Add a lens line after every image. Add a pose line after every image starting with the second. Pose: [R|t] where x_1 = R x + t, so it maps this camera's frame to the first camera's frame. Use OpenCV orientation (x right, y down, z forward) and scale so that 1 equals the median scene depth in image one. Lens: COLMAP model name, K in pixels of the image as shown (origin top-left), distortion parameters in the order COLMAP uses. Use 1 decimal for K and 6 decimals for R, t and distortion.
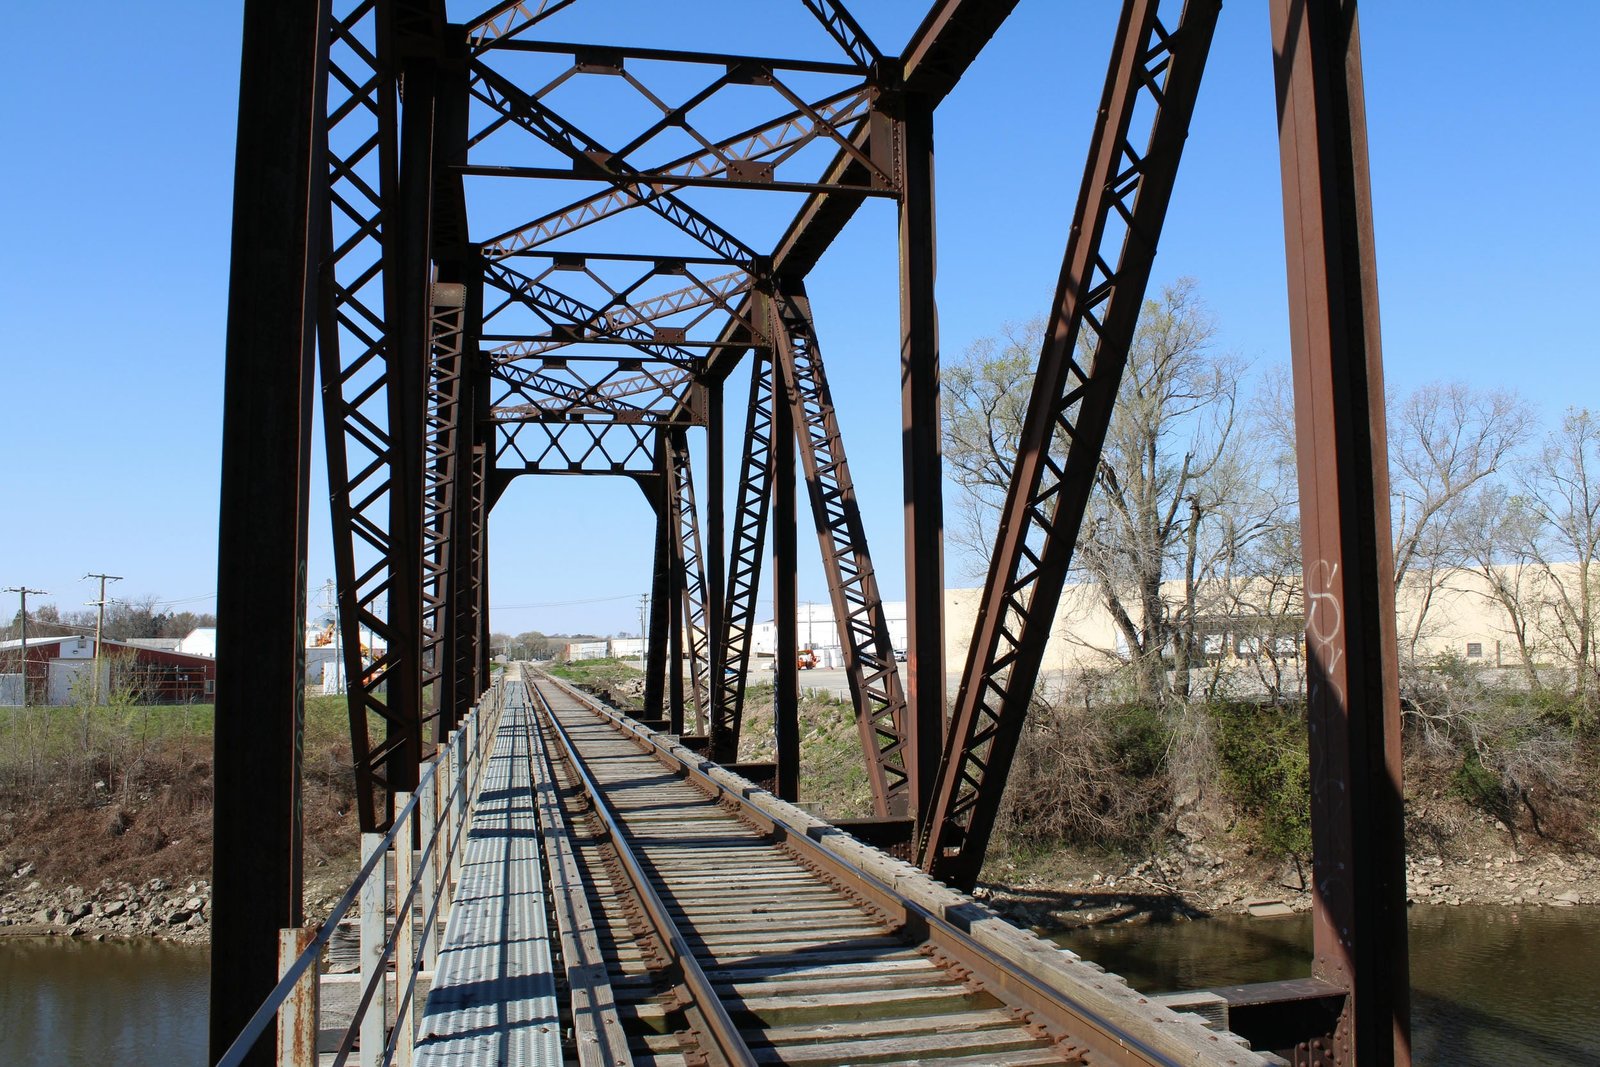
lens RADIAL K [[1401.7, 0, 813.3], [0, 1401.7, 520.5], [0, 0, 1]] dist [-0.131364, 0.130923]
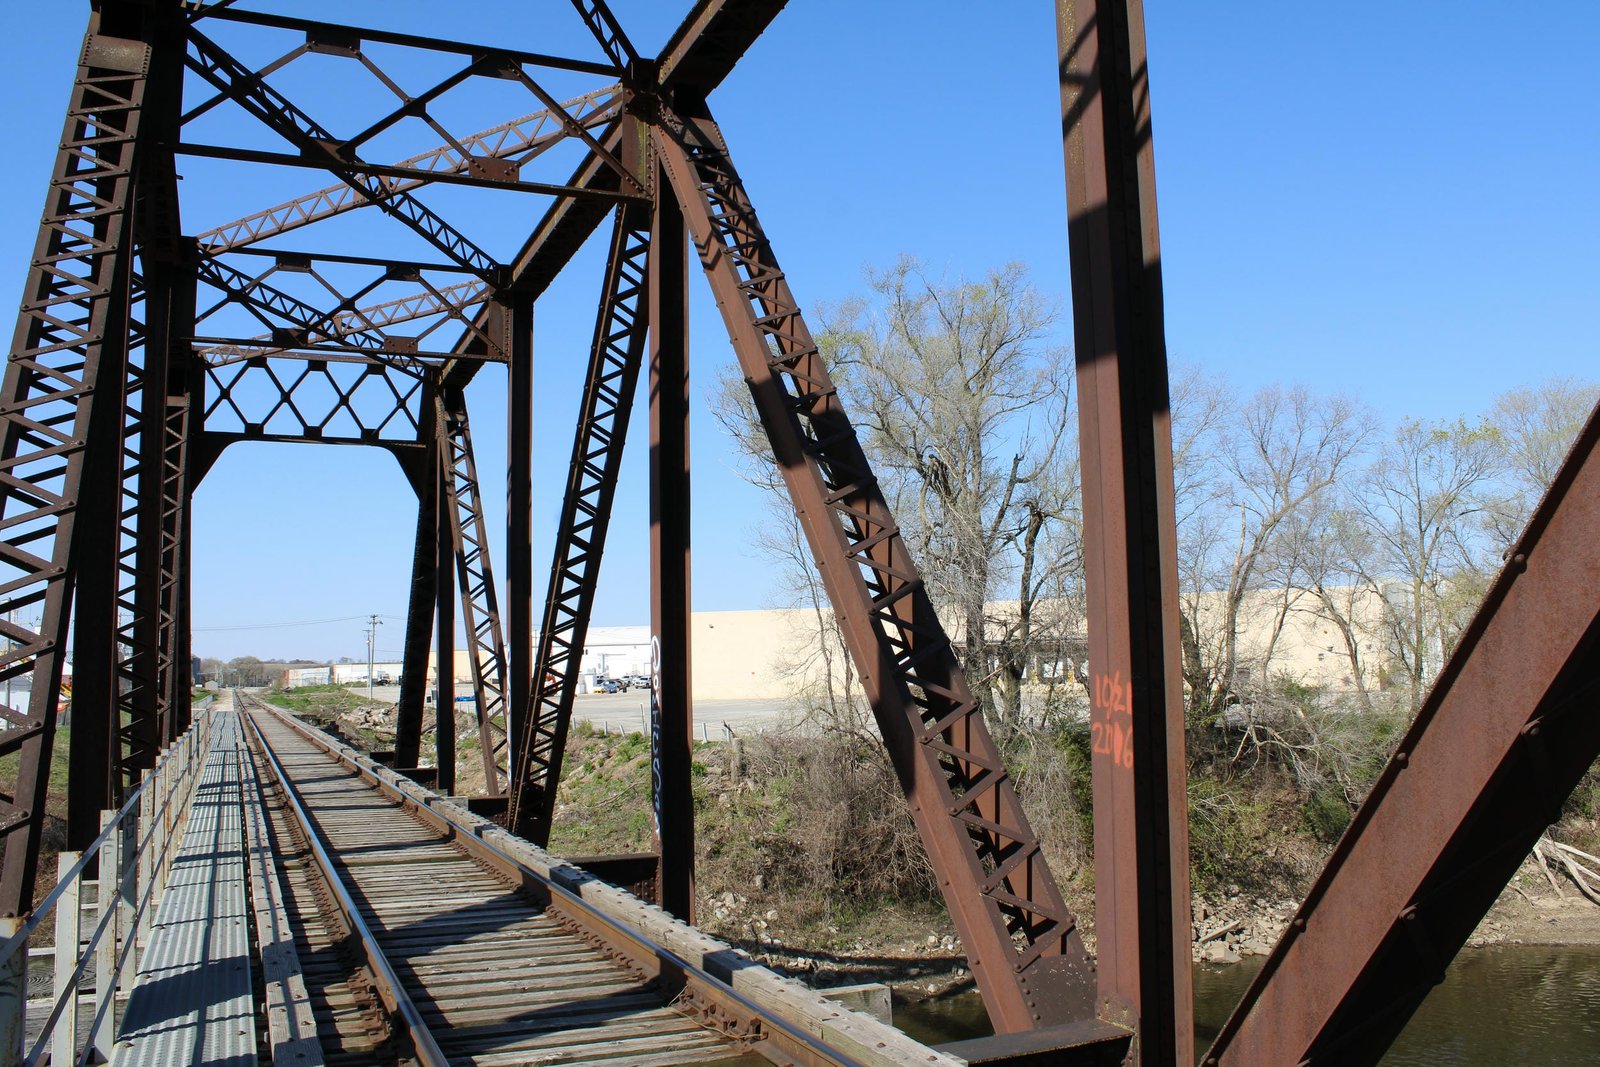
lens RADIAL K [[1401.7, 0, 809.3], [0, 1401.7, 537.6], [0, 0, 1]] dist [-0.131364, 0.130923]
pose [[0.982129, 0.013671, 0.187710, -0.029456], [-0.012477, 0.999894, -0.007541, 0.013213], [-0.187793, 0.005065, 0.982196, 0.138227]]
